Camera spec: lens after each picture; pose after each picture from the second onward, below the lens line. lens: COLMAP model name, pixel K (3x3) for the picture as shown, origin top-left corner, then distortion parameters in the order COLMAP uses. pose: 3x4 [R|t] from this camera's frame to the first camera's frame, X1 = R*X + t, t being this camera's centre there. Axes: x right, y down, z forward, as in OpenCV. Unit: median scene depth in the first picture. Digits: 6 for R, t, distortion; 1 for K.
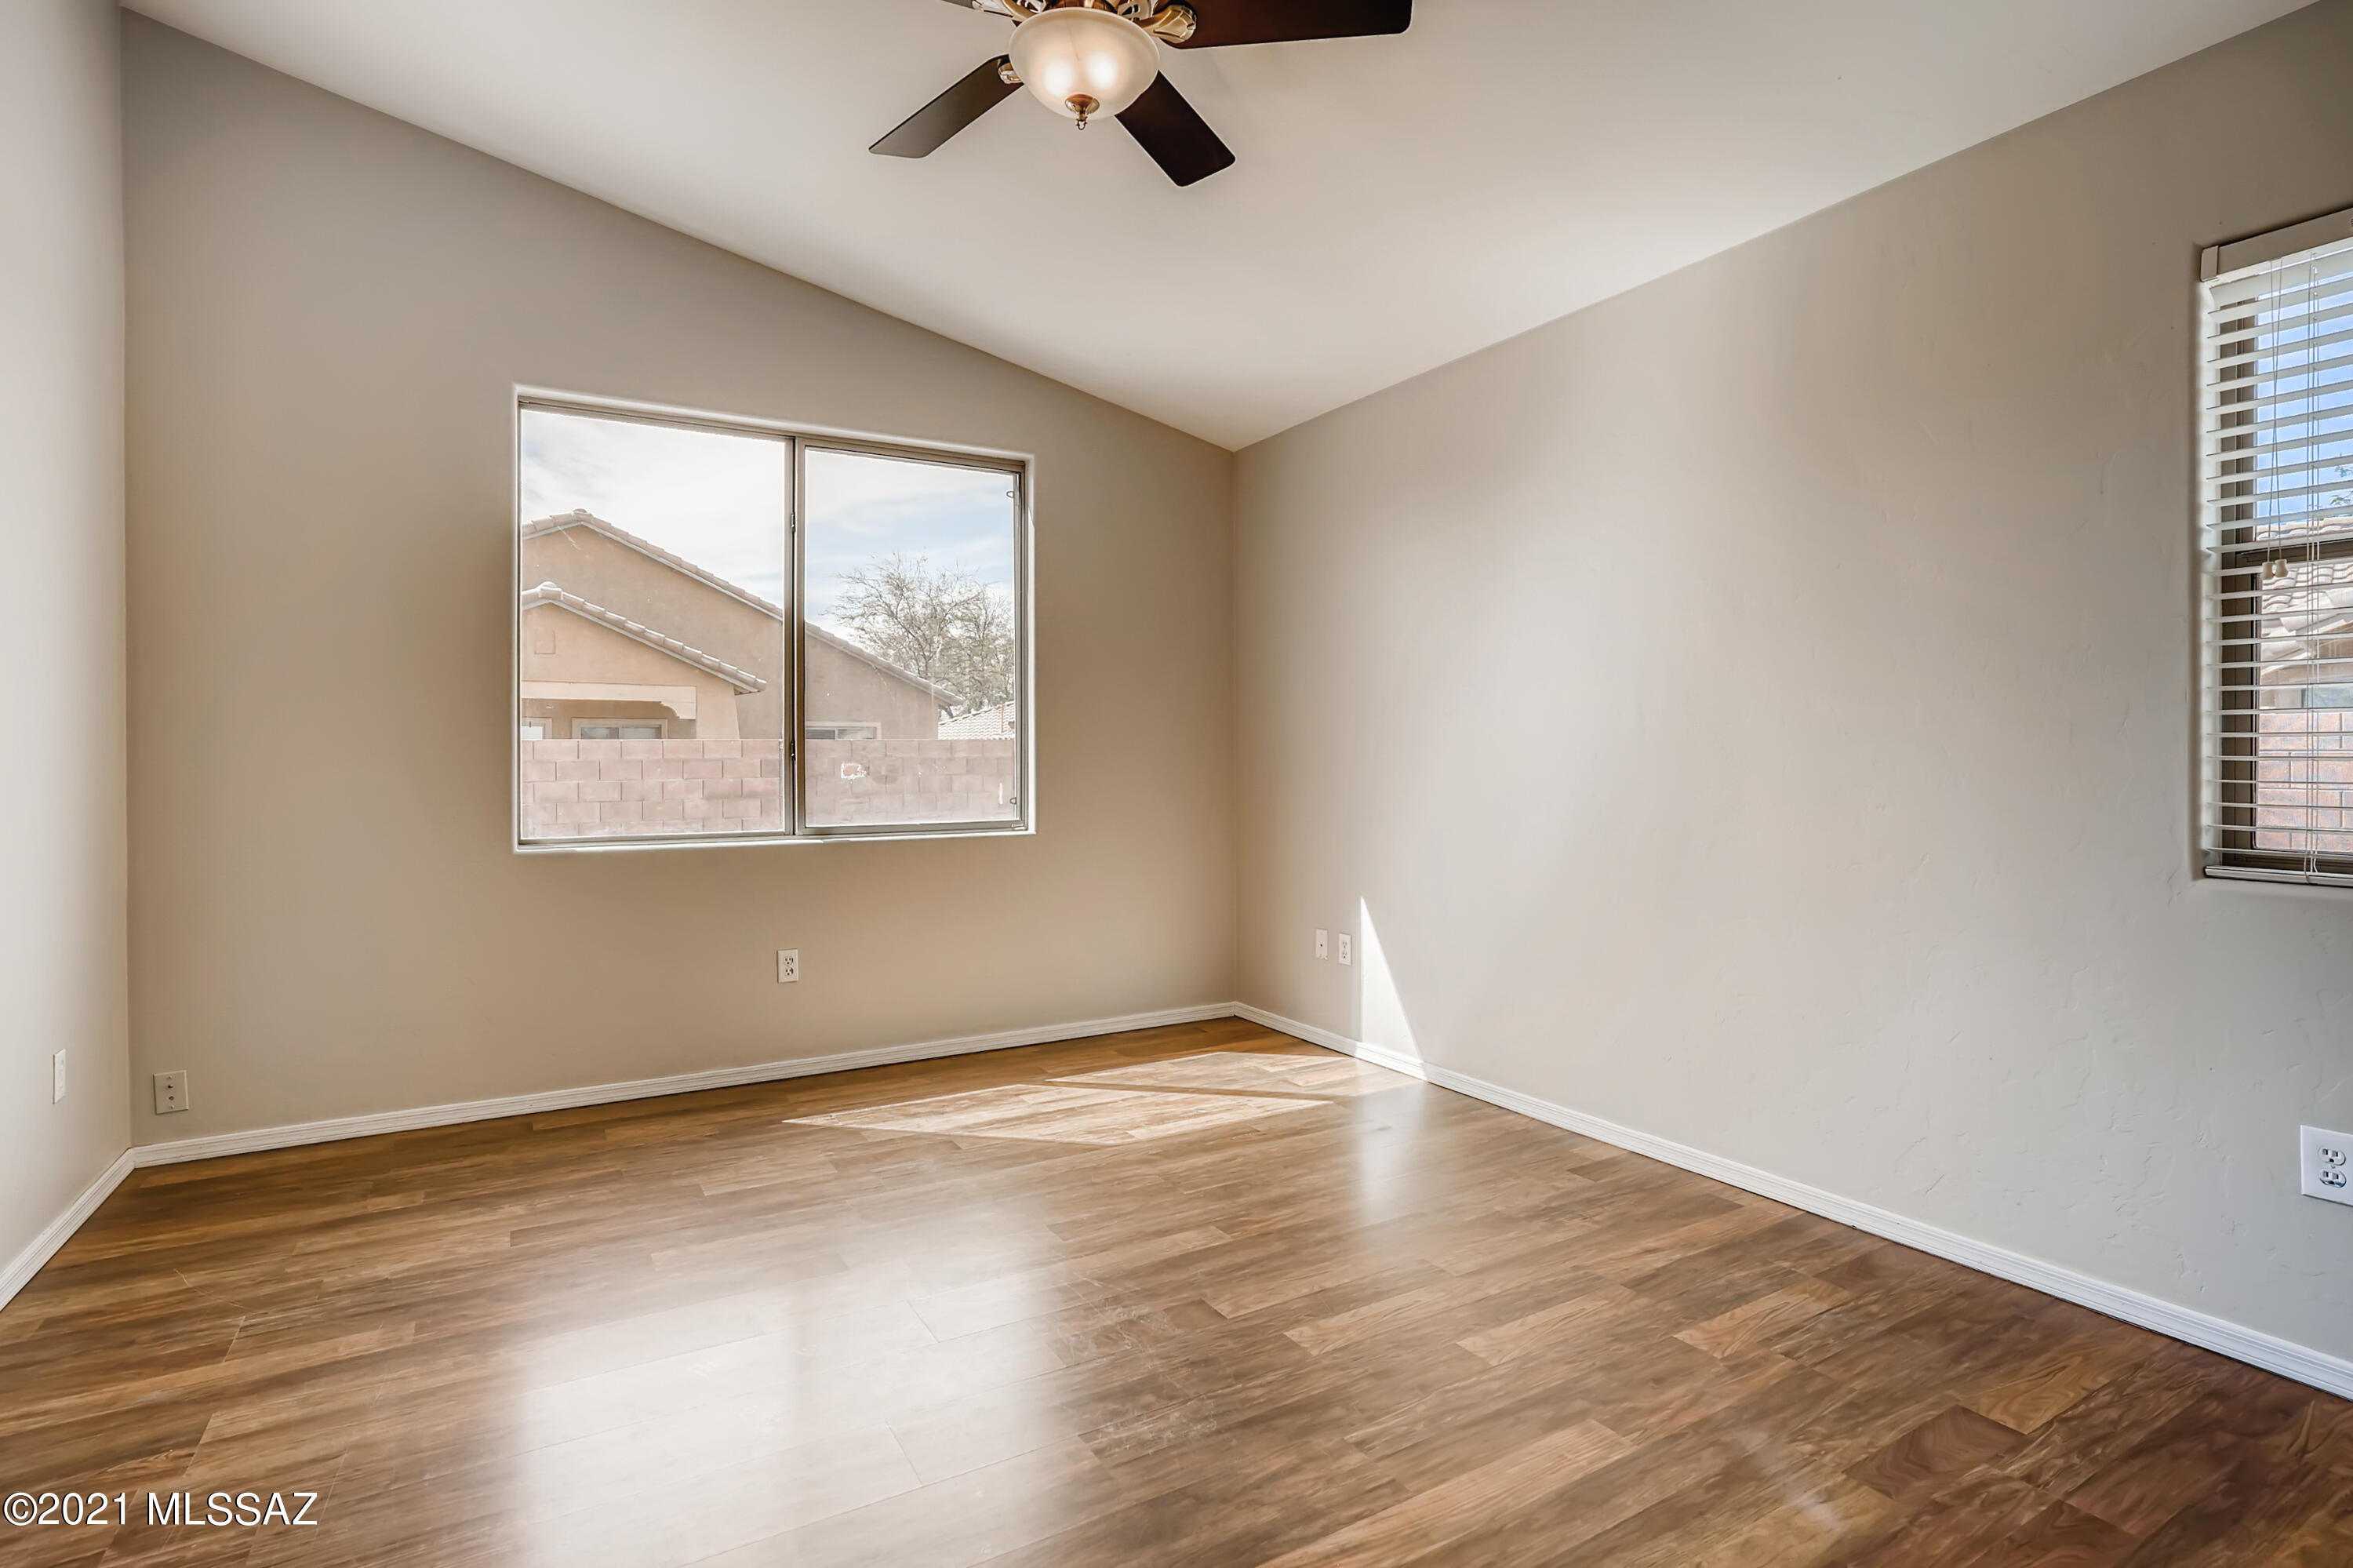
lens RADIAL K [[1153.3, 0, 1179.0], [0, 1153.3, 786.4], [0, 0, 1]] dist [-0.027143, 0.013741]
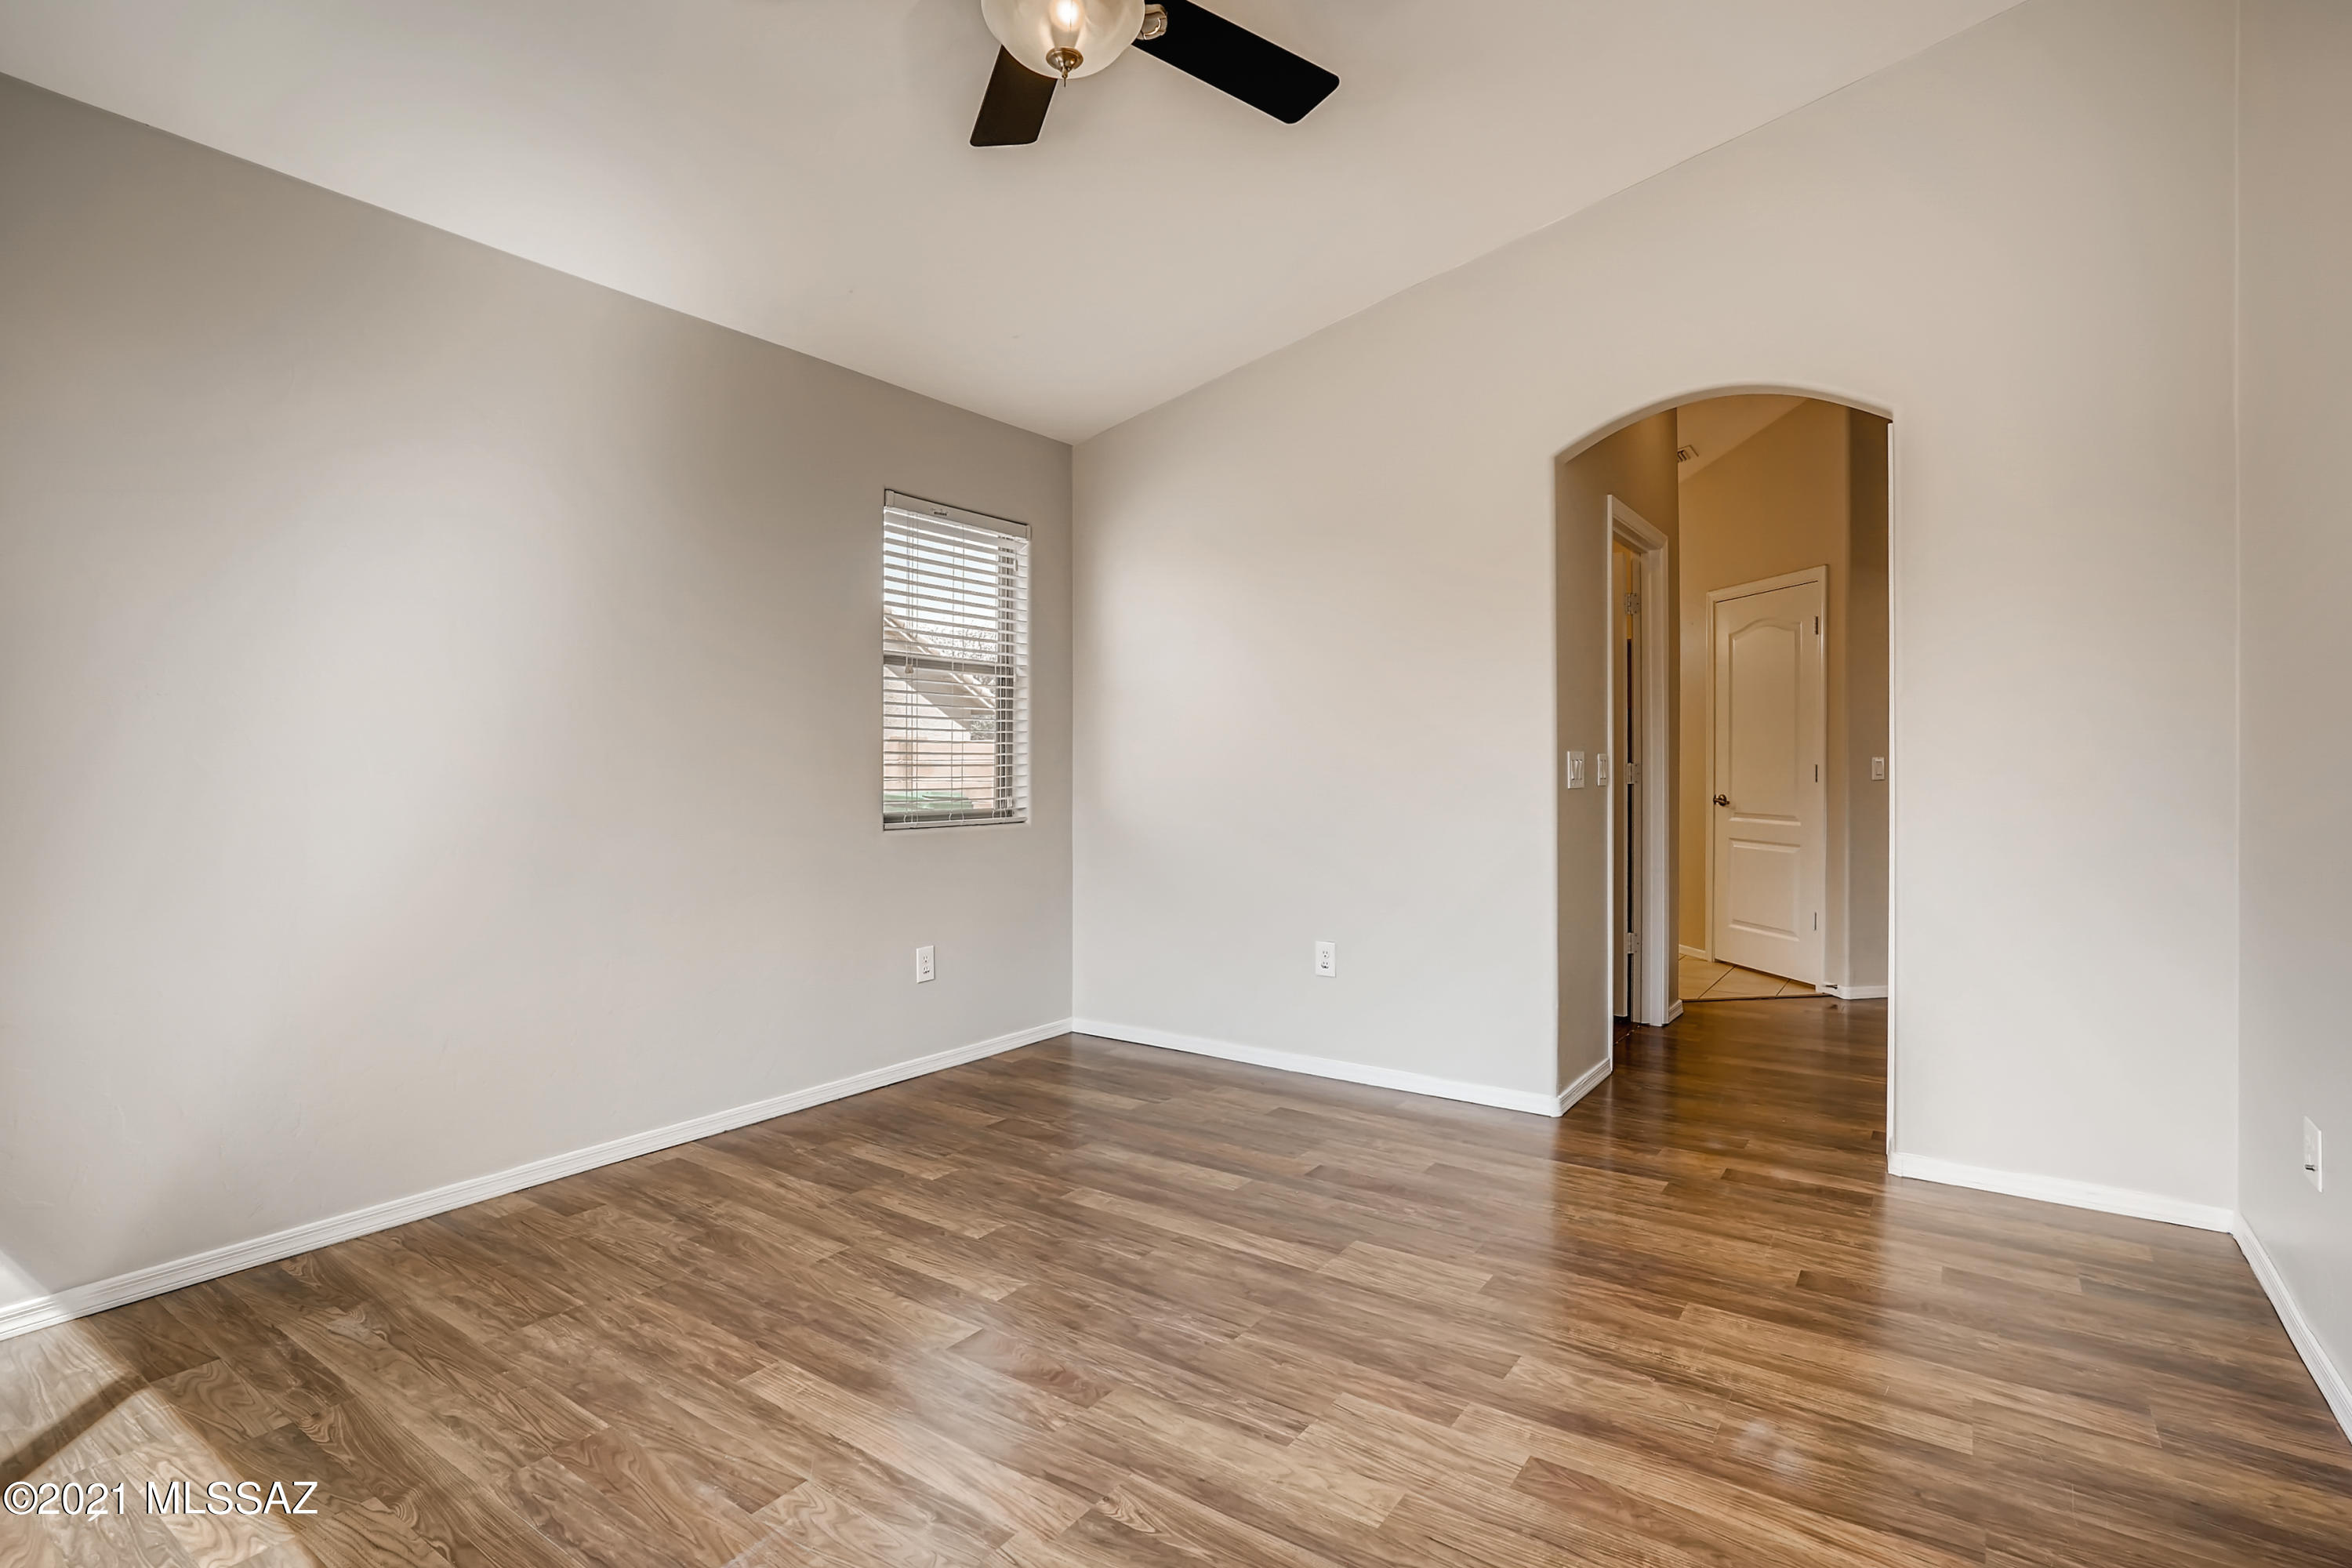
lens RADIAL K [[1152.7, 0, 1175.6], [0, 1152.7, 771.4], [0, 0, 1]] dist [-0.027143, 0.013741]
pose [[-0.412947, 0.002413, 0.910752, -0.929997], [0.025046, 0.999648, 0.008707, -0.019738], [-0.910411, 0.026406, -0.412862, 1.249786]]
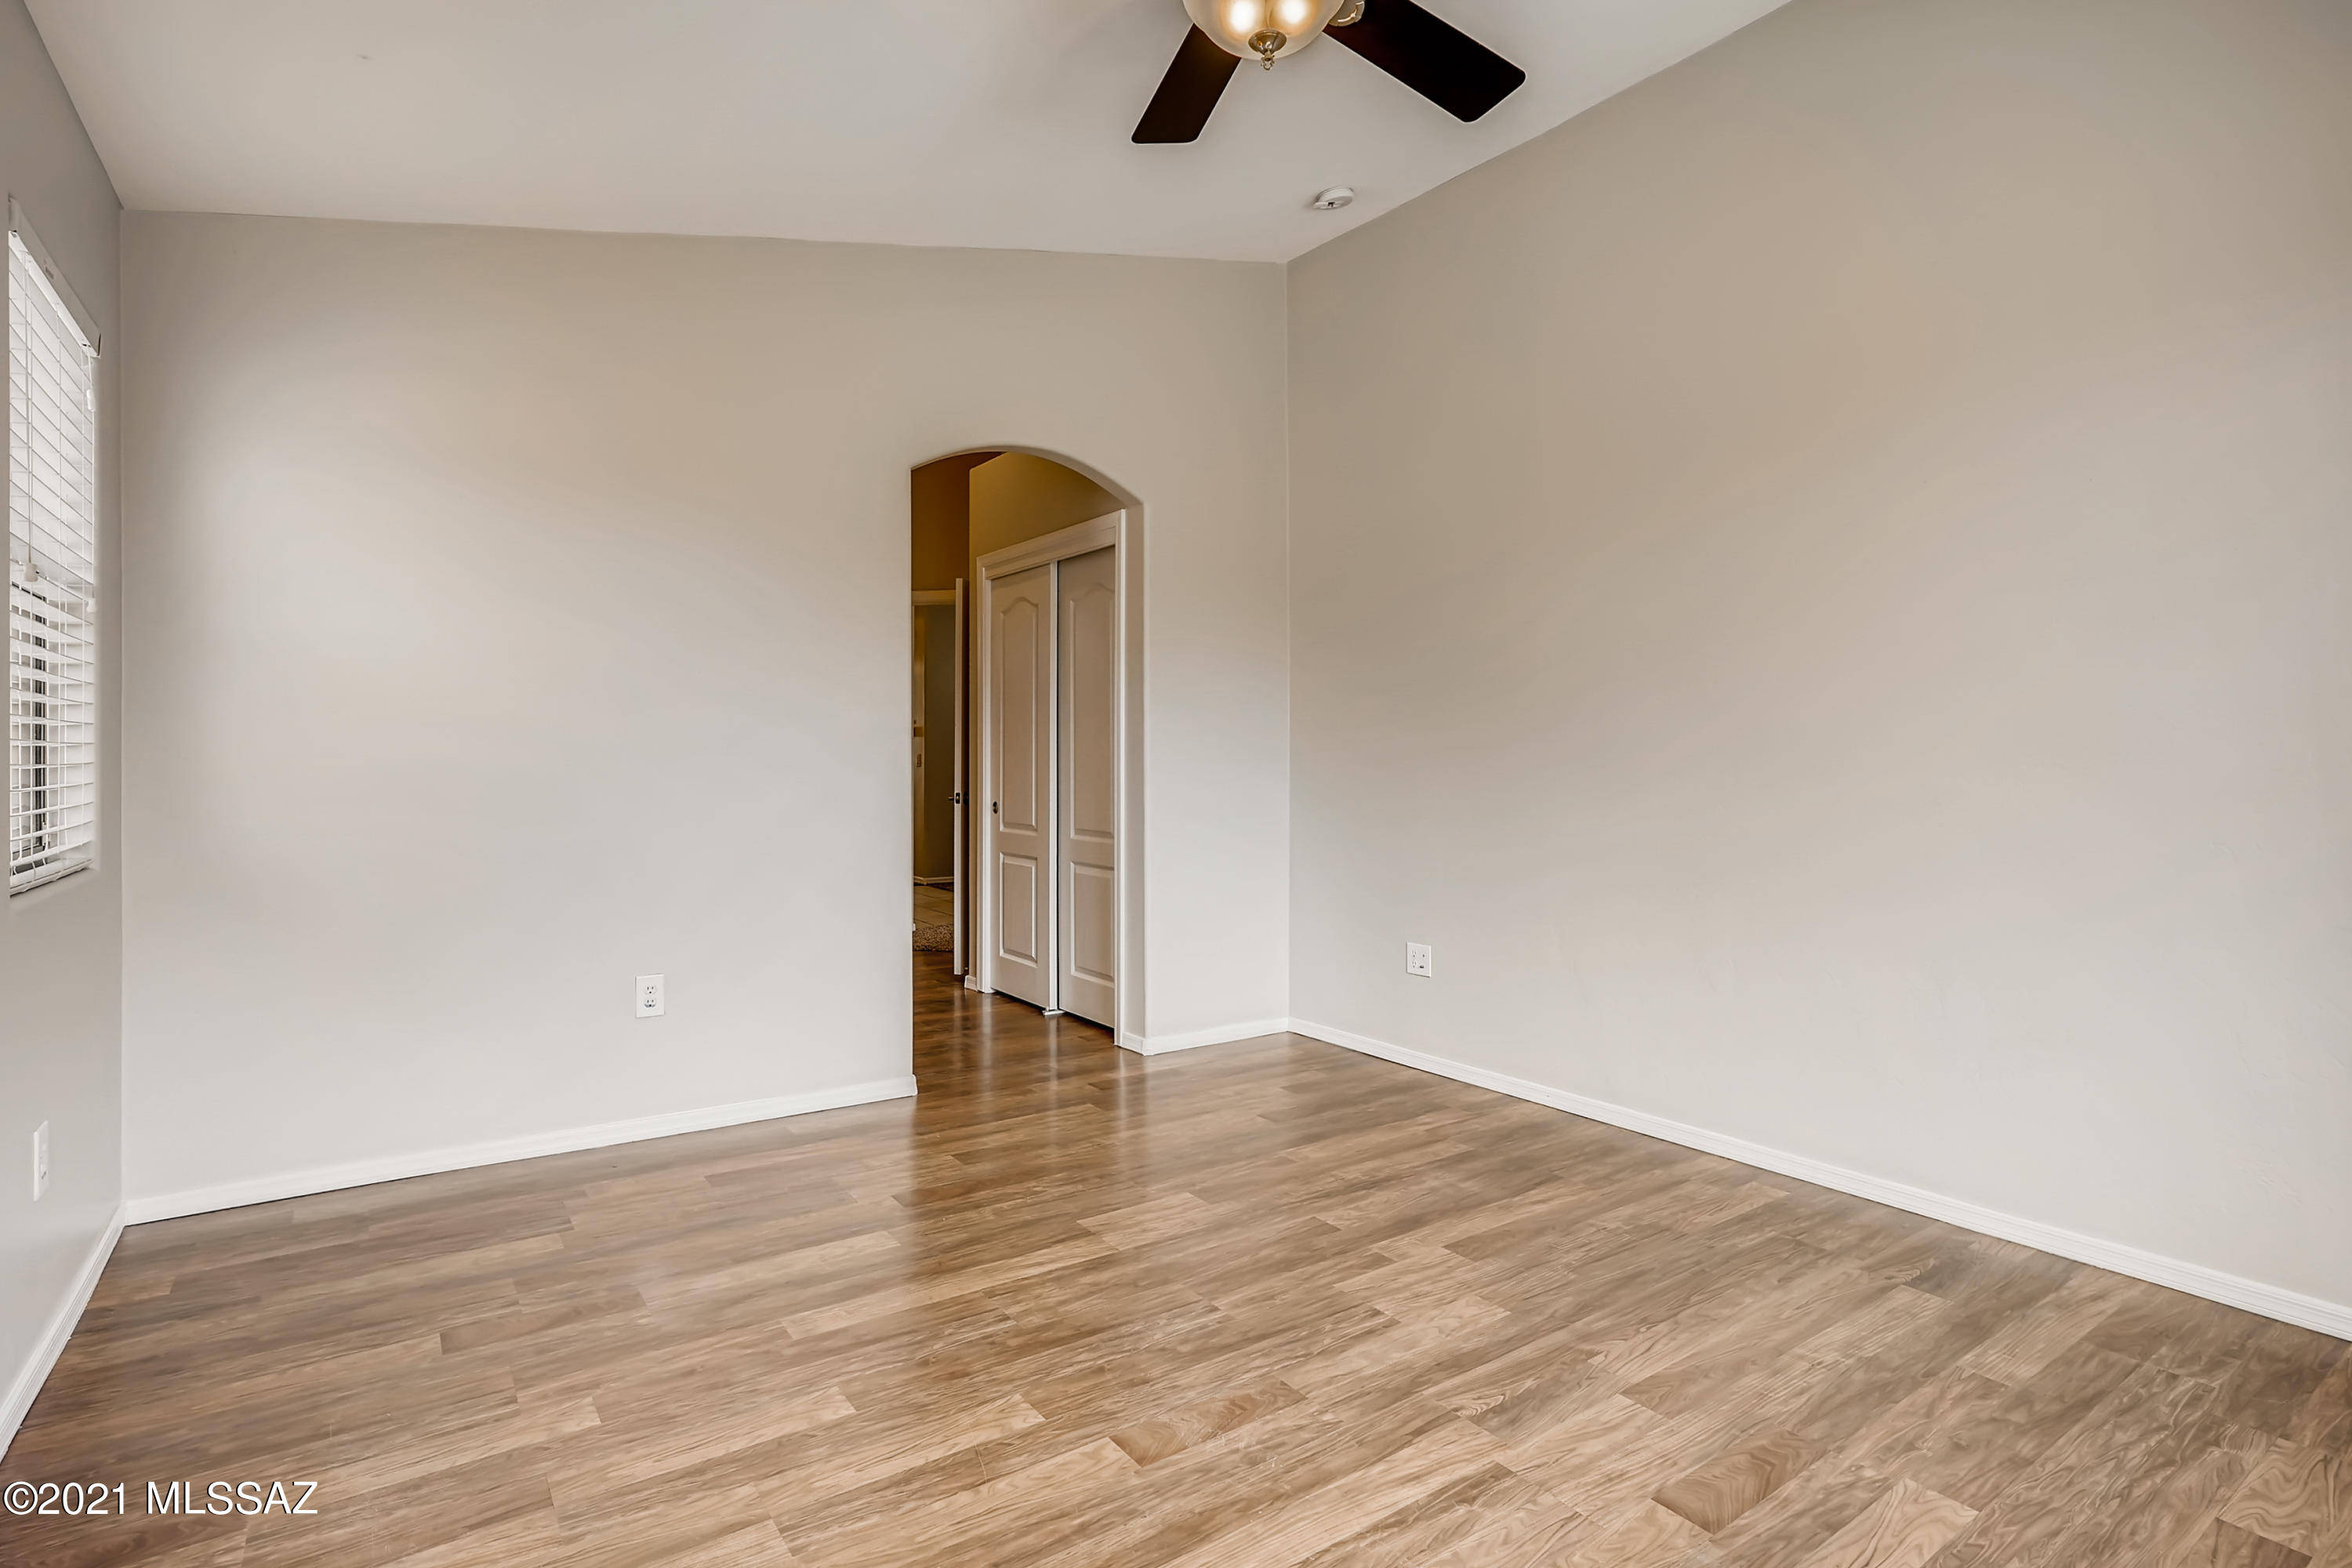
lens RADIAL K [[1152.7, 0, 1176.8], [0, 1152.7, 769.6], [0, 0, 1]] dist [-0.027143, 0.013741]
pose [[-0.996957, 0.002769, -0.077907, 0.056419], [0.000099, 0.999413, 0.034248, -0.047507], [0.077956, 0.034136, -0.996372, 1.822257]]
